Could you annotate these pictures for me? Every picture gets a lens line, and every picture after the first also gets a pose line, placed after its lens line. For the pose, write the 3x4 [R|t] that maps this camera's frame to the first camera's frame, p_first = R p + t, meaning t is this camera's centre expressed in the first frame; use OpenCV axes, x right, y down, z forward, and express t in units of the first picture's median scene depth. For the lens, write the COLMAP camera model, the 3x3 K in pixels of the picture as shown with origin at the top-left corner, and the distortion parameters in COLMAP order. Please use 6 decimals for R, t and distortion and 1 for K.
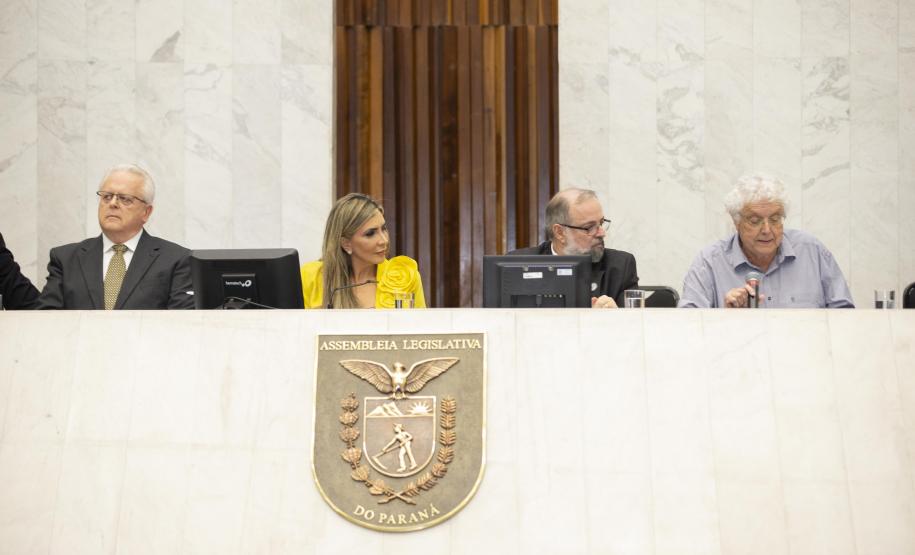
lens RADIAL K [[2851.0, 0, 457.5], [0, 2851.0, 277.5], [0, 0, 1]] dist [0.023978, 0.821221]
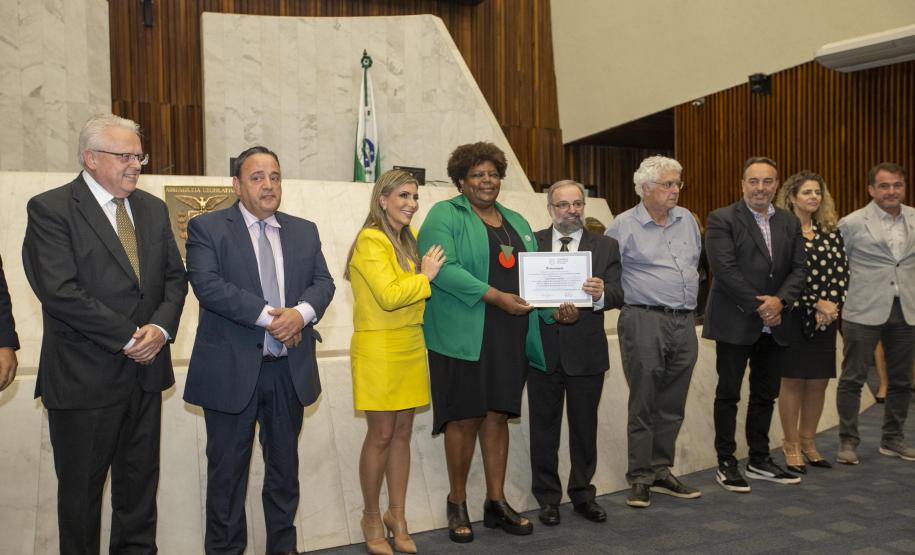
lens RADIAL K [[818.8, 0, 456.2], [0, 818.8, 273.9], [0, 0, 1]] dist [-0.012064, 0.135264]
pose [[0.893666, -0.016660, 0.448423, -0.101327], [0.002984, 0.999509, 0.031187, 0.053275], [-0.448722, -0.026533, 0.893277, 0.214107]]
